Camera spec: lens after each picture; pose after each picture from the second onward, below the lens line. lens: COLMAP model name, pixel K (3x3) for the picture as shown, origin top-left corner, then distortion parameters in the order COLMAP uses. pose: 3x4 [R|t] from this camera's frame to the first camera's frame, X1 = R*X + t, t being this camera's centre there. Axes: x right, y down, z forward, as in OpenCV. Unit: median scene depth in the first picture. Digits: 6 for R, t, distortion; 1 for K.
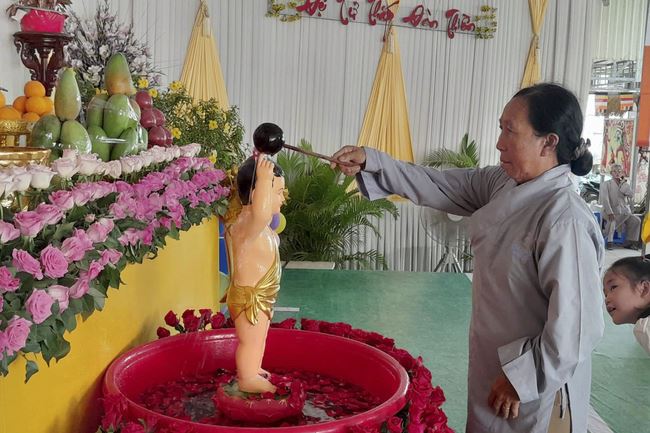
lens RADIAL K [[755.5, 0, 325.8], [0, 755.5, 215.7], [0, 0, 1]] dist [0.242501, -0.775288]
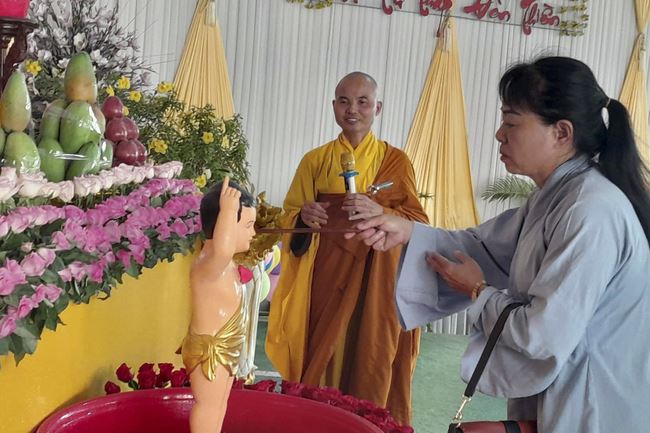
lens RADIAL K [[1006.8, 0, 321.0], [0, 1006.8, 217.4], [0, 0, 1]] dist [0.271659, -0.848983]
pose [[0.997912, 0.037808, -0.052372, 0.057477], [-0.039855, 0.998459, -0.038620, 0.000356], [0.050831, 0.040627, 0.997881, -0.094157]]
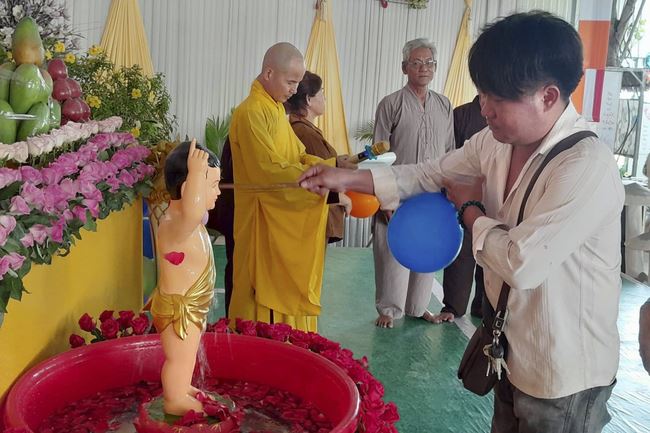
lens RADIAL K [[756.8, 0, 324.1], [0, 756.8, 193.4], [0, 0, 1]] dist [0.224831, -0.728221]
pose [[0.995658, 0.004743, 0.092971, -0.012217], [-0.006188, 0.999864, 0.015263, -0.025799], [-0.092886, -0.015772, 0.995552, 0.088566]]
